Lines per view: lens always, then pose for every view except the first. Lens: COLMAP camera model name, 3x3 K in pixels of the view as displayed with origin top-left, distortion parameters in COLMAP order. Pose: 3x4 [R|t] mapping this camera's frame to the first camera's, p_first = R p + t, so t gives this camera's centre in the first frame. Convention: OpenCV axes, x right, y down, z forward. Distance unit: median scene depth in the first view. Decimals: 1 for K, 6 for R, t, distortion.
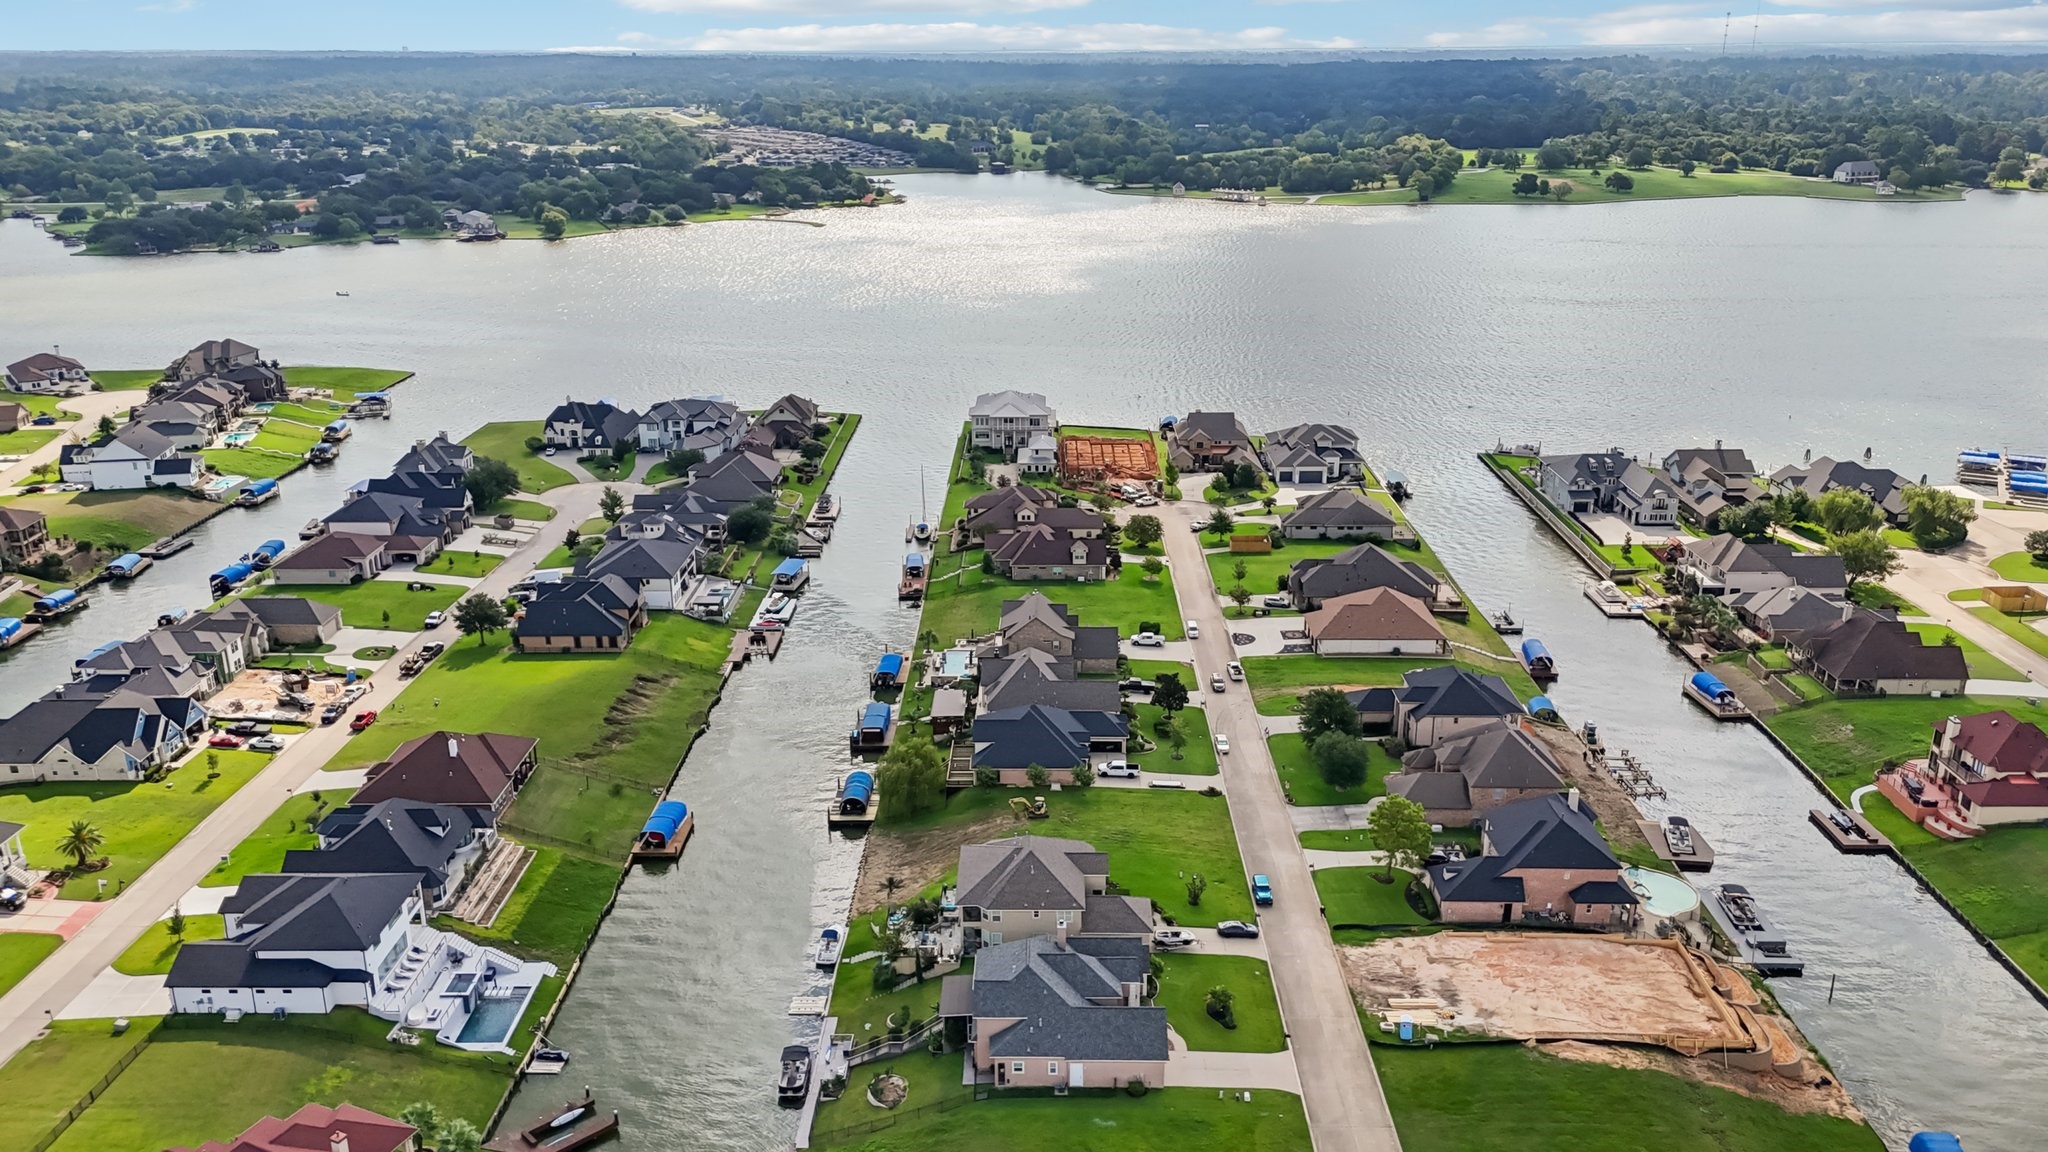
lens RADIAL K [[1490.1, 0, 1013.2], [0, 1490.1, 573.7], [0, 0, 1]] dist [0.061067, -0.056454]
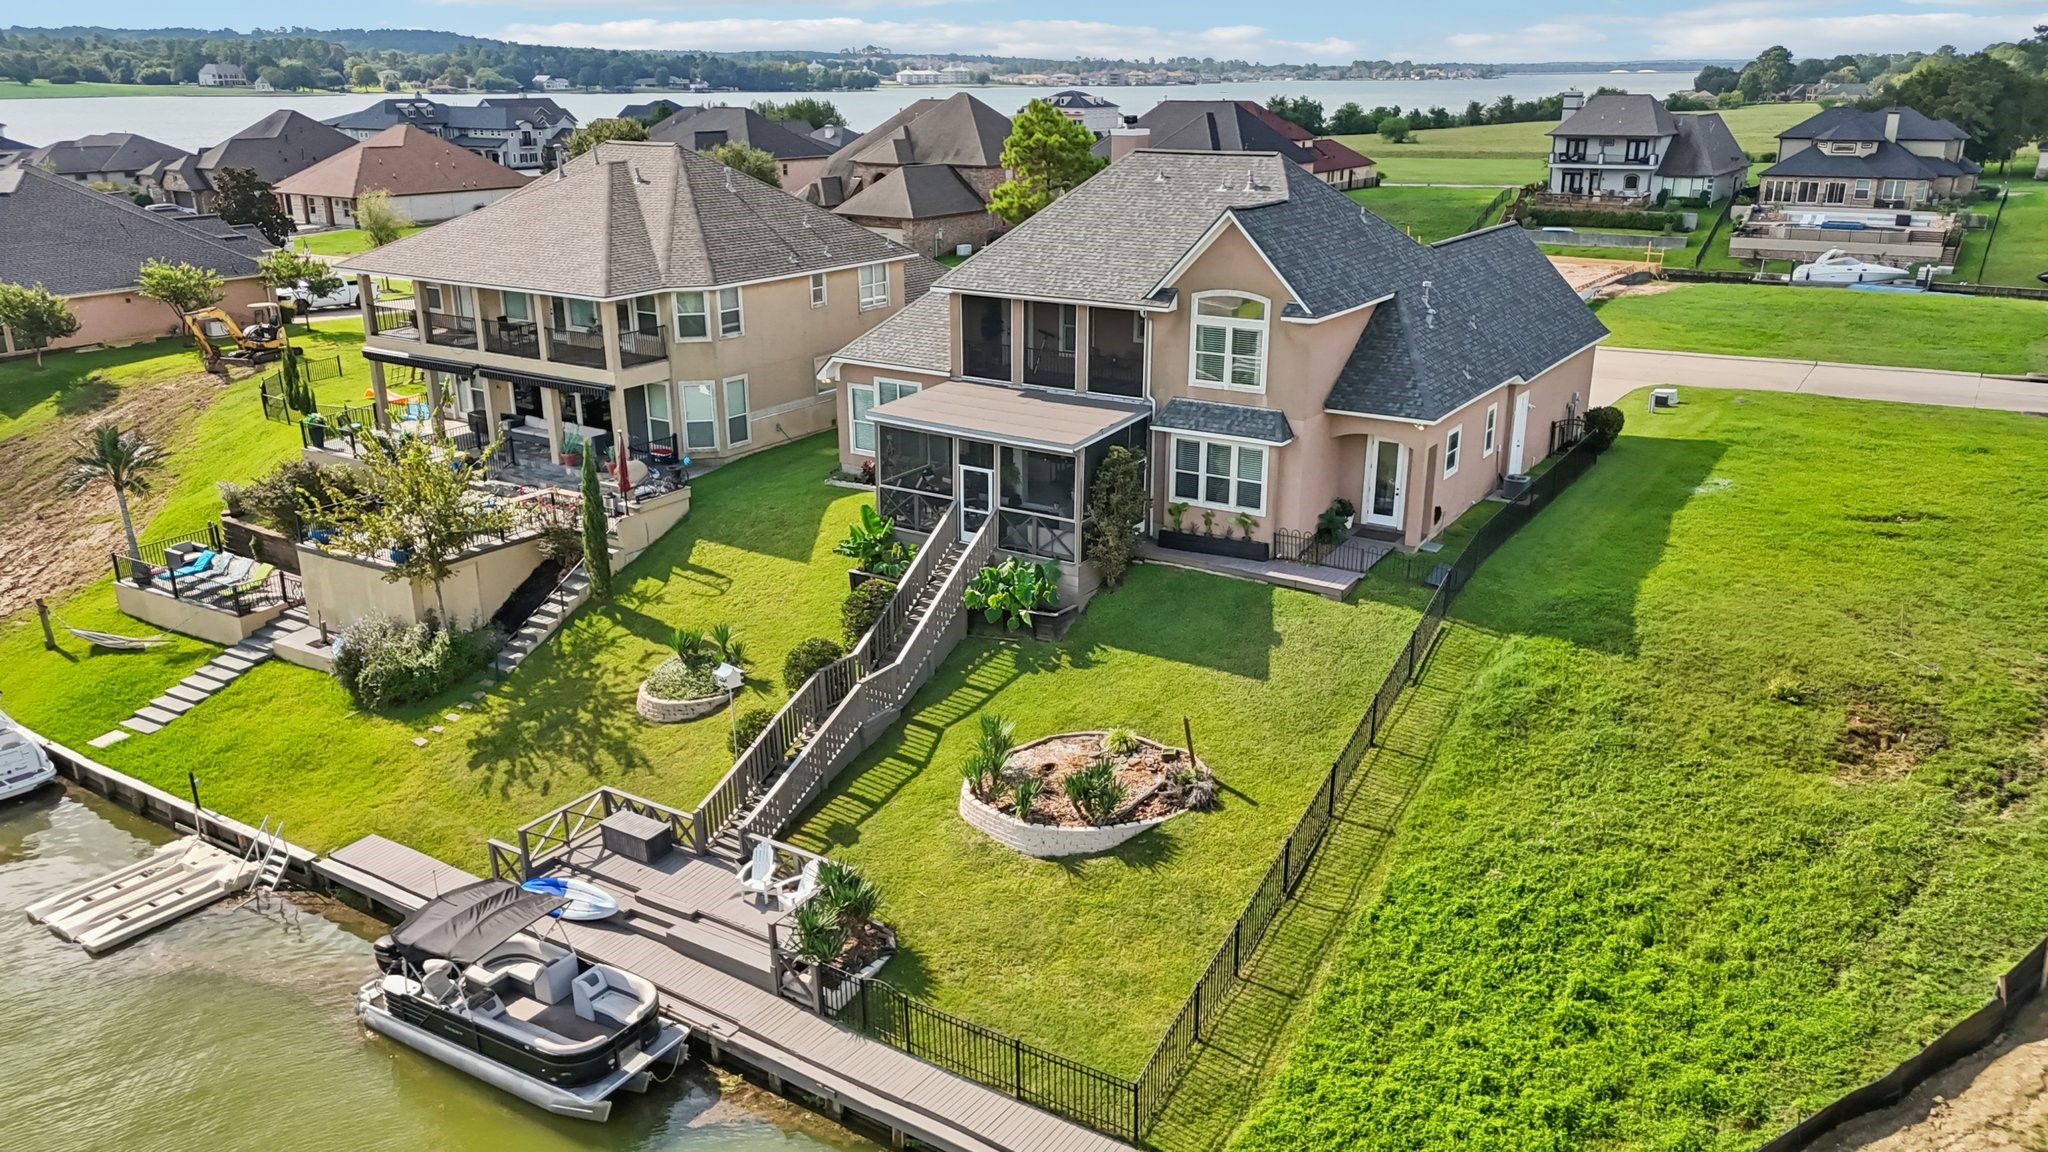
lens RADIAL K [[1490.1, 0, 1033.3], [0, 1490.1, 576.6], [0, 0, 1]] dist [0.061067, -0.056454]
pose [[0.530160, -0.265844, 0.805144, -0.123436], [0.269085, 0.953242, 0.137560, 0.135240], [-0.804067, 0.143723, 0.576905, 0.418806]]
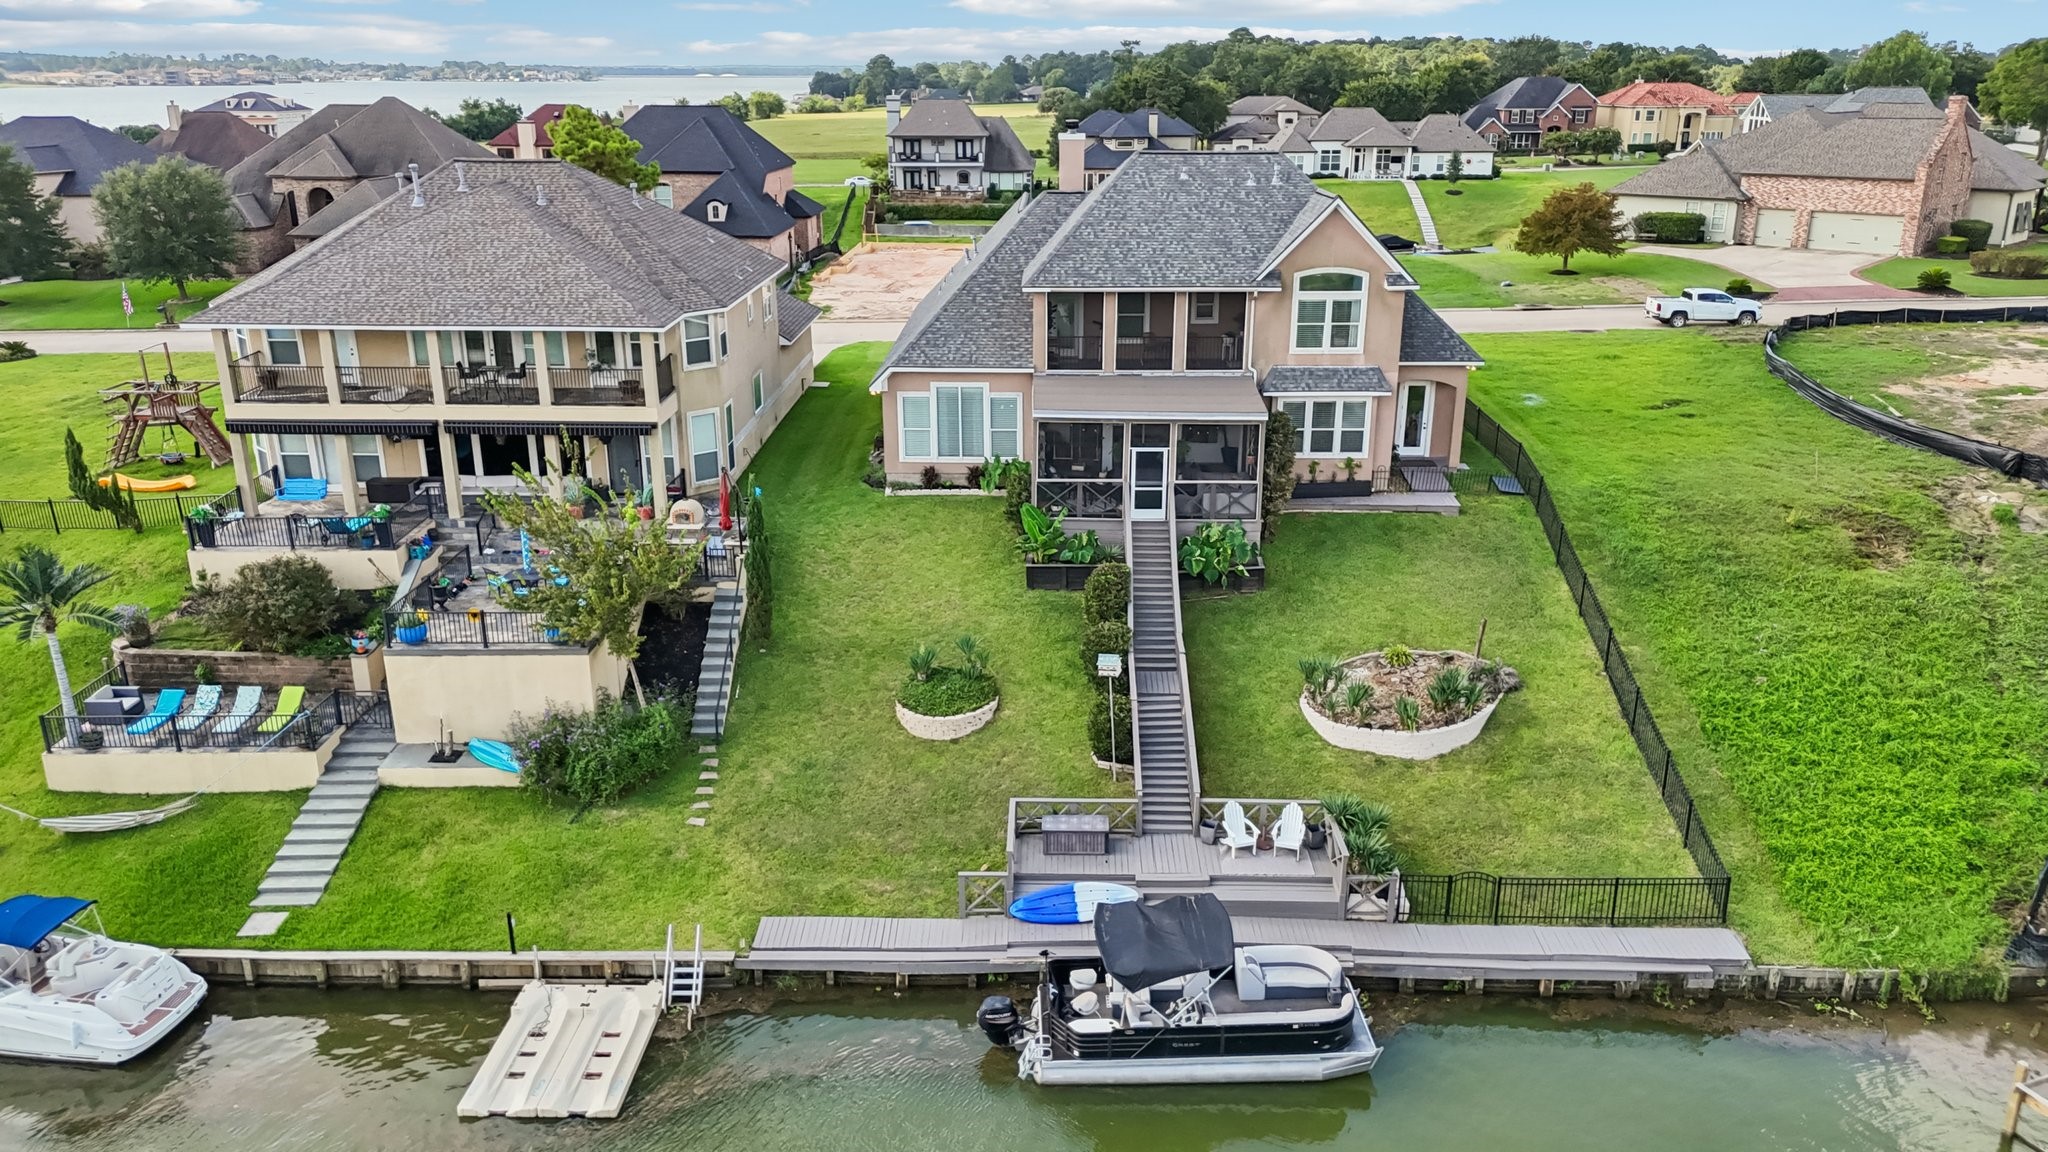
lens RADIAL K [[1490.1, 0, 1025.2], [0, 1490.1, 585.2], [0, 0, 1]] dist [0.061067, -0.056454]
pose [[0.011370, -0.317737, 0.948111, -0.155190], [0.319849, 0.899512, 0.297615, 0.109539], [-0.947400, 0.299868, 0.111856, 0.493791]]
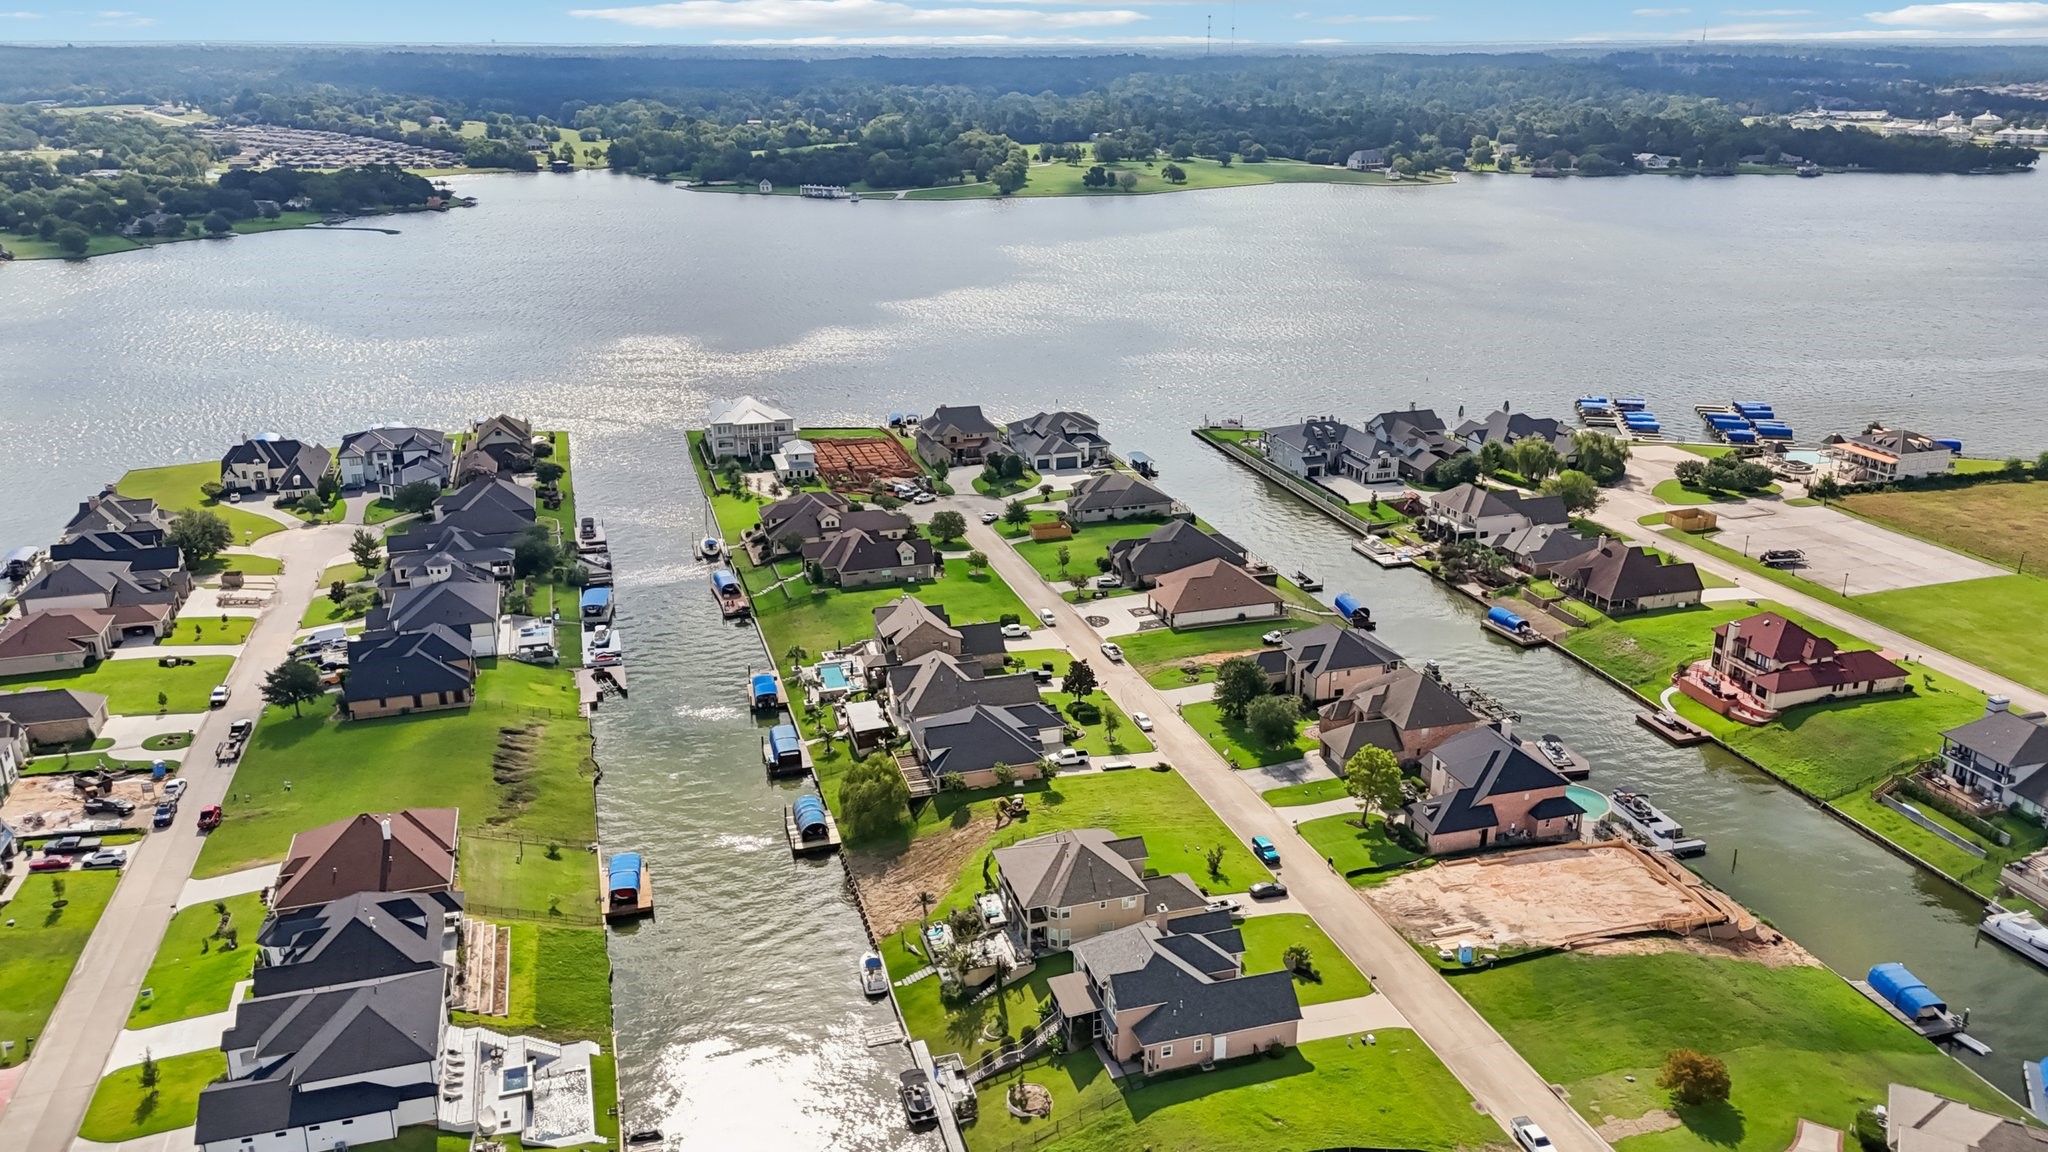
lens RADIAL K [[1490.1, 0, 1031.4], [0, 1490.1, 584.3], [0, 0, 1]] dist [0.061067, -0.056454]
pose [[0.955643, -0.097441, 0.277941, -0.154734], [0.094997, 0.995228, 0.022284, -0.008055], [-0.278786, 0.005108, 0.960340, 0.021646]]
